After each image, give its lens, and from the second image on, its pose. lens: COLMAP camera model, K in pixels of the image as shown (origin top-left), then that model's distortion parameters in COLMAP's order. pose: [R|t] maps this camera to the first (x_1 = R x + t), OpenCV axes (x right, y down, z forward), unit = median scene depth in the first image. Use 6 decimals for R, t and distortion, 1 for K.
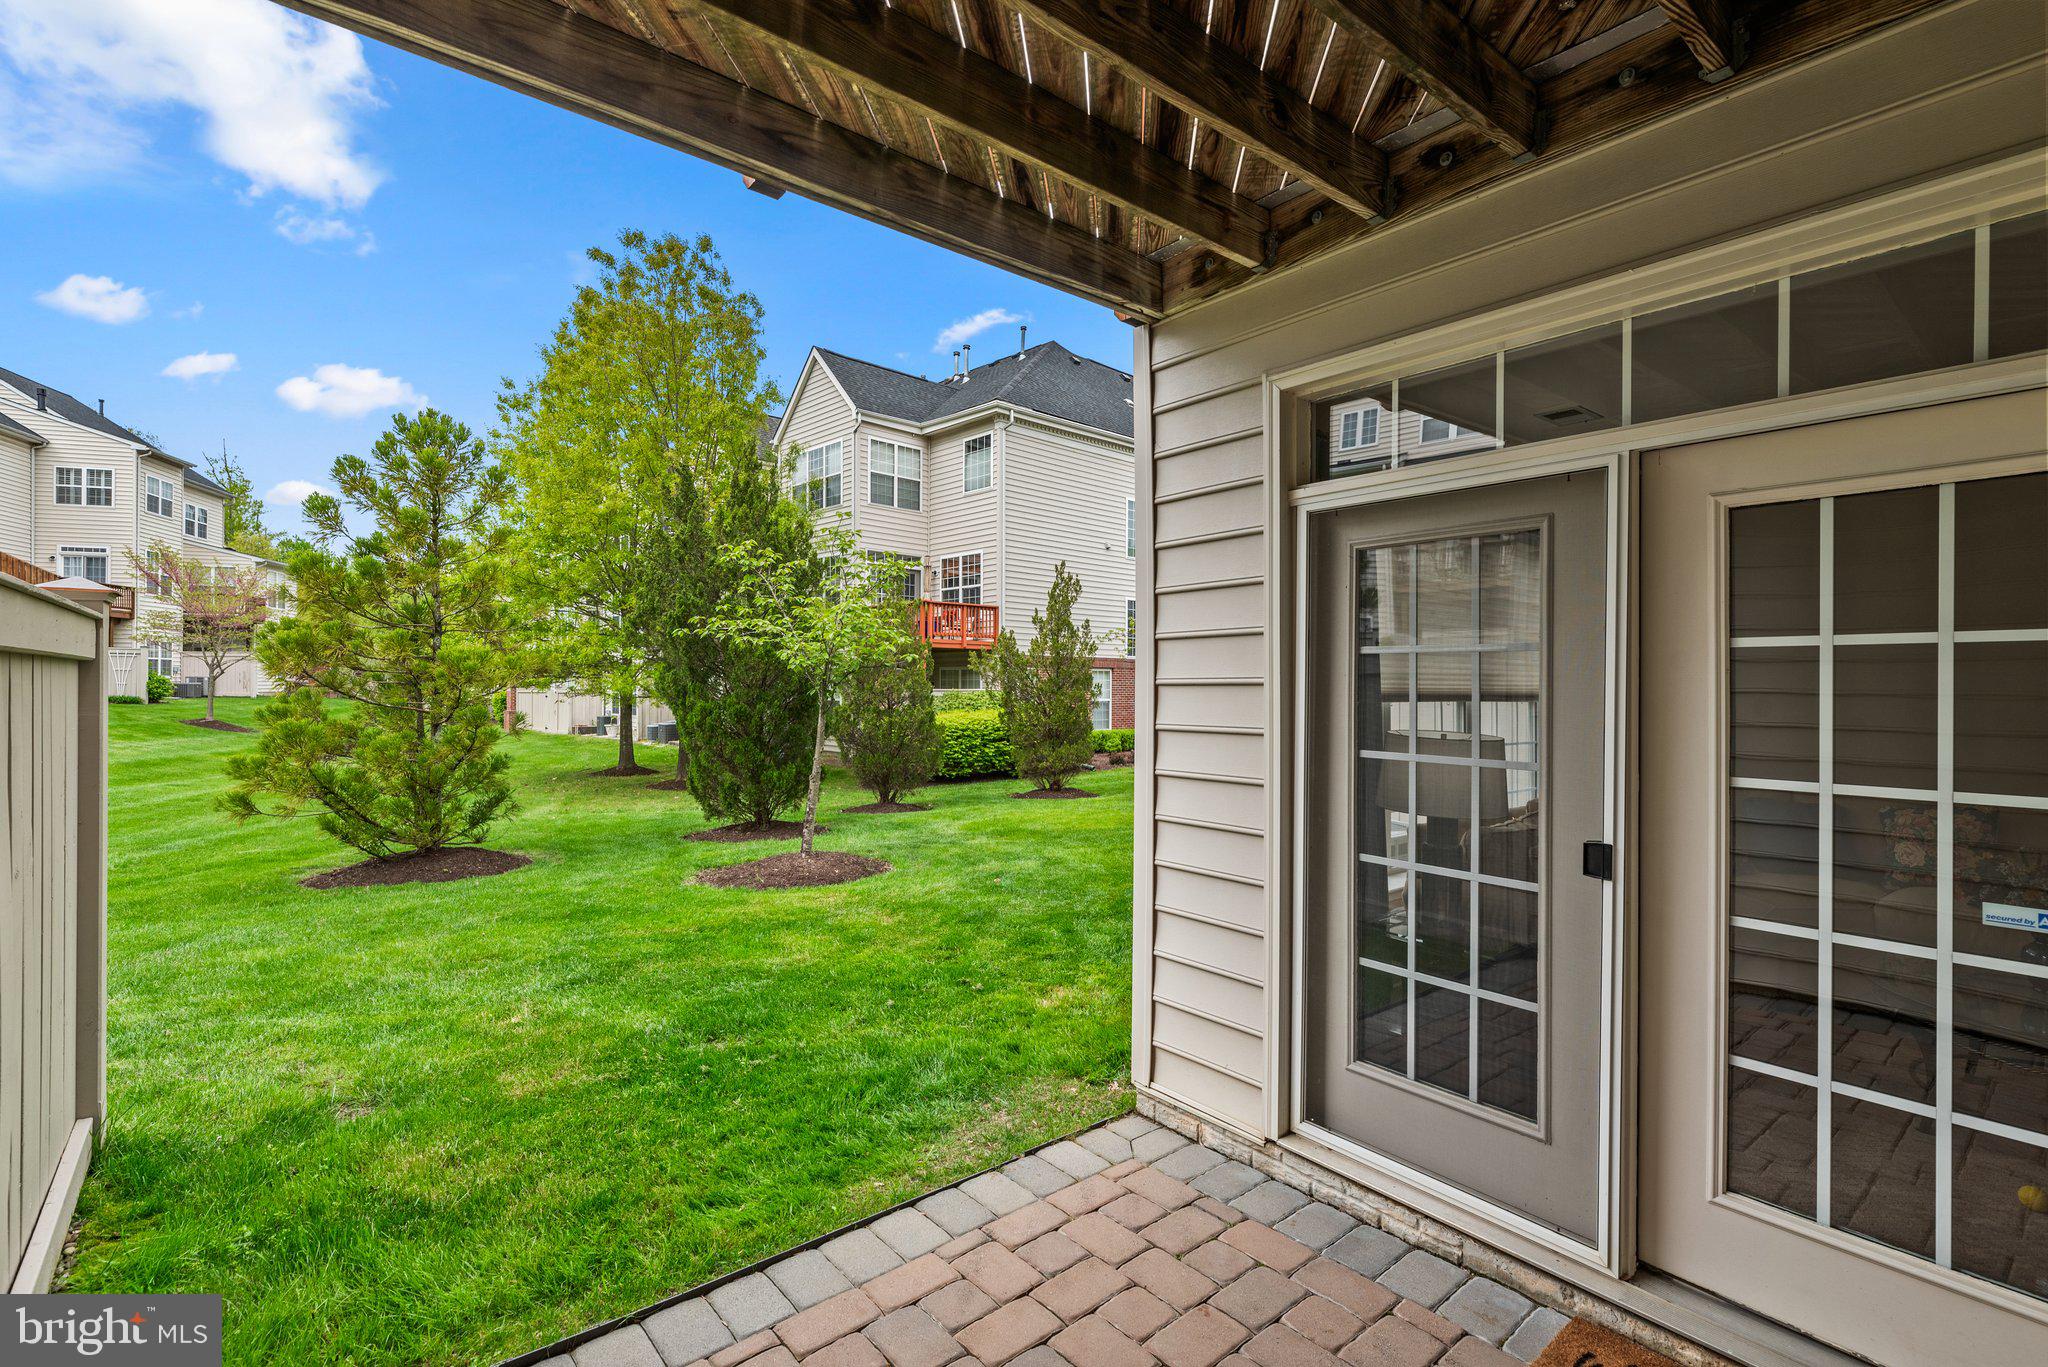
lens RADIAL K [[935.5, 0, 1025.2], [0, 935.5, 707.4], [0, 0, 1]] dist [0.000701, 0.000026]
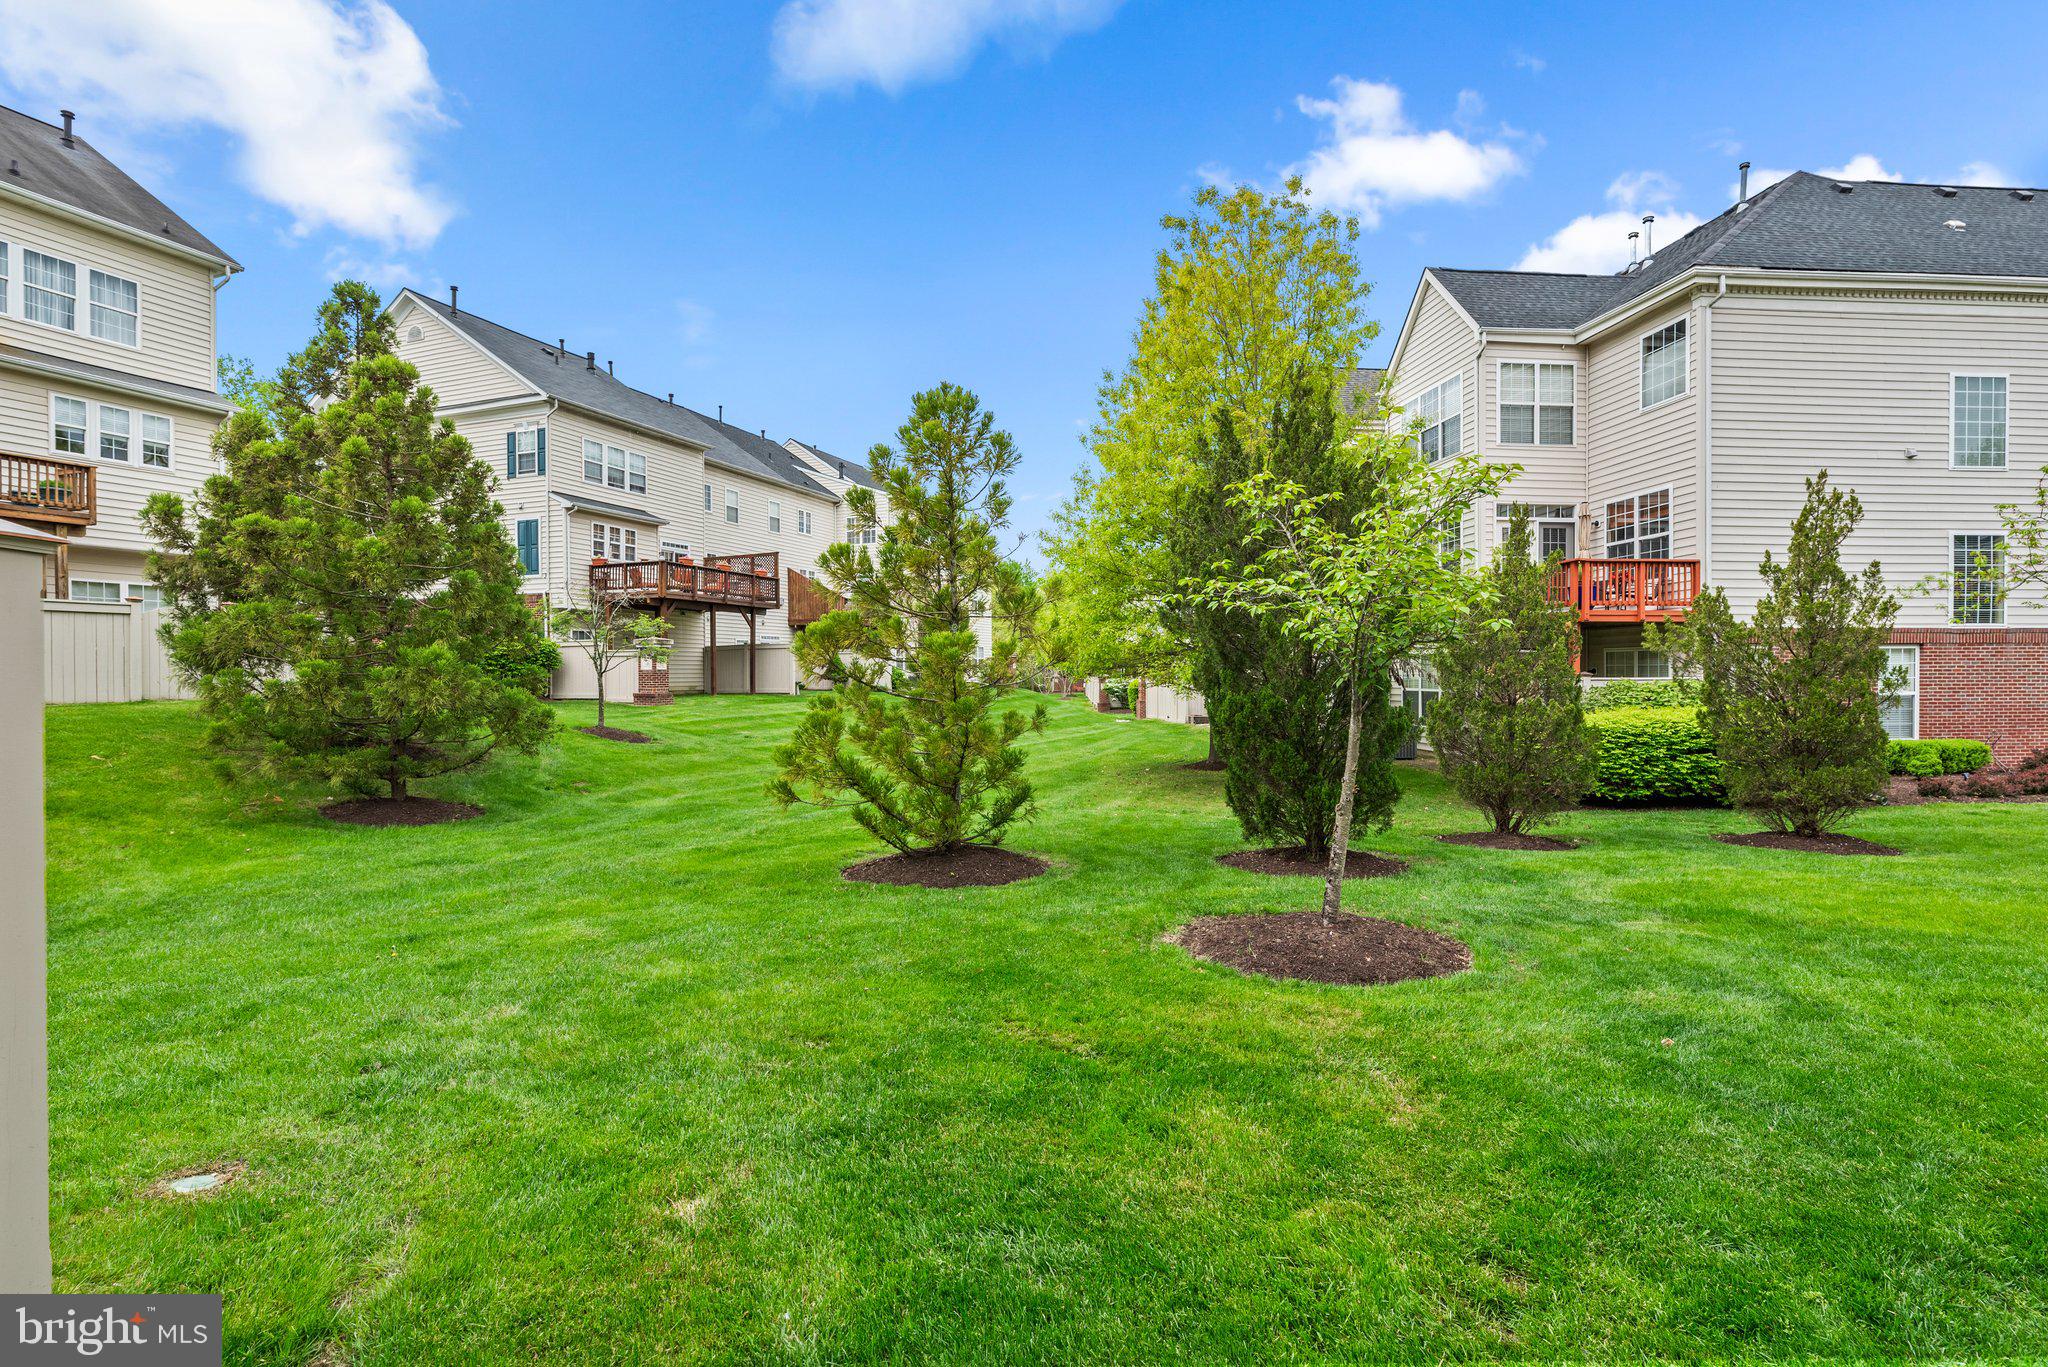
lens RADIAL K [[927.5, 0, 1024.0], [0, 927.5, 683.5], [0, 0, 1]] dist [0.000556, -0.000552]
pose [[0.786549, -0.001376, -0.617526, 0.003446], [-0.007998, 0.999891, -0.012415, -0.002618], [0.617475, 0.014704, 0.786453, 0.184597]]
